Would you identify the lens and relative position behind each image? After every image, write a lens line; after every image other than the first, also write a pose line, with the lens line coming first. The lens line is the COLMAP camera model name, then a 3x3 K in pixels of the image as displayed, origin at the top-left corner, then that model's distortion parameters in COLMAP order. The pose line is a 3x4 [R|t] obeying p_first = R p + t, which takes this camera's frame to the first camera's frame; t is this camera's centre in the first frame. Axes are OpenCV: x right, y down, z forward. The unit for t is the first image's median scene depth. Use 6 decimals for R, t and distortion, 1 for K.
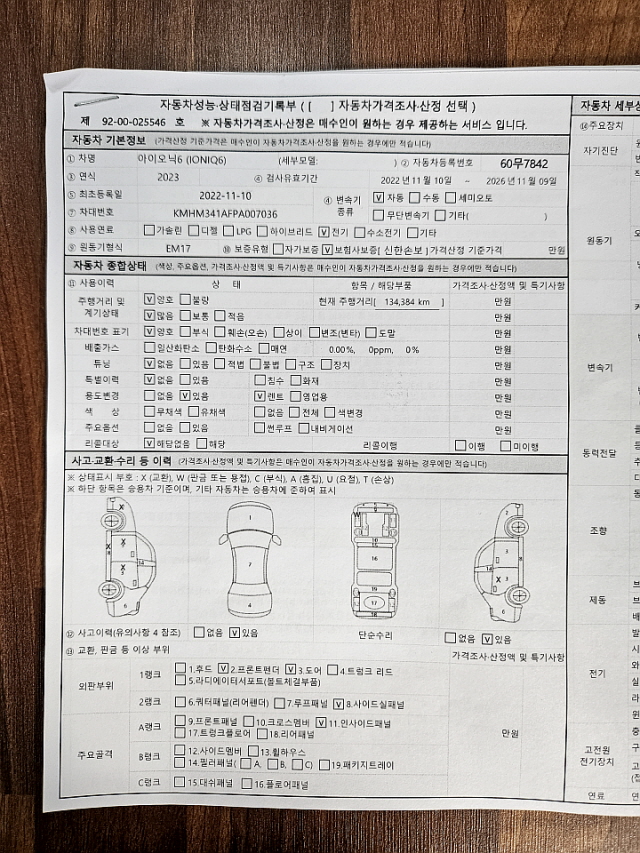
lens RADIAL K [[572.5, 0, 317.9], [0, 572.5, 432.9], [0, 0, 1]] dist [-0.009157, -0.013659]
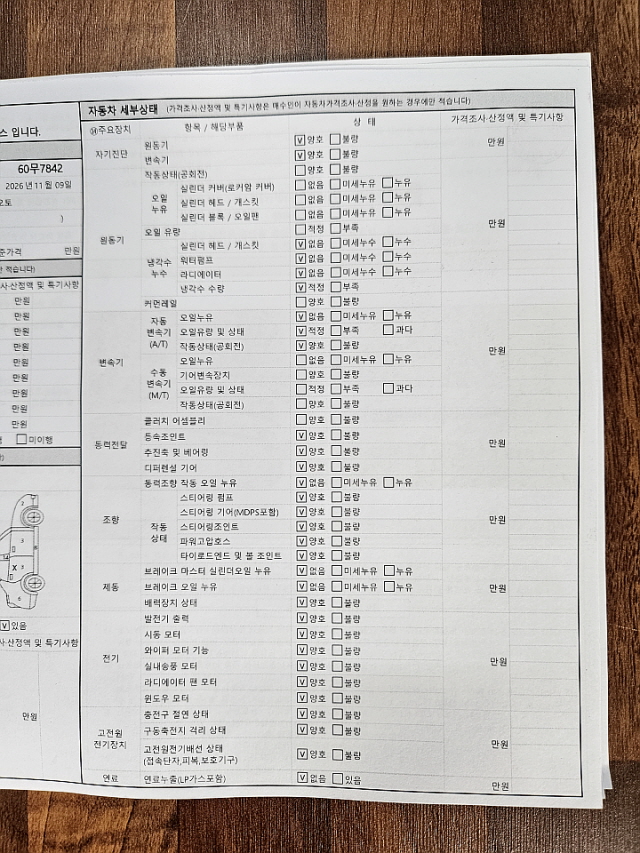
lens RADIAL K [[572.5, 0, 314.8], [0, 572.5, 420.4], [0, 0, 1]] dist [-0.009157, -0.013659]
pose [[0.999882, -0.014343, -0.005453, 0.868416], [0.014292, 0.999855, -0.009255, 0.005736], [0.005585, 0.009176, 0.999942, -0.035803]]
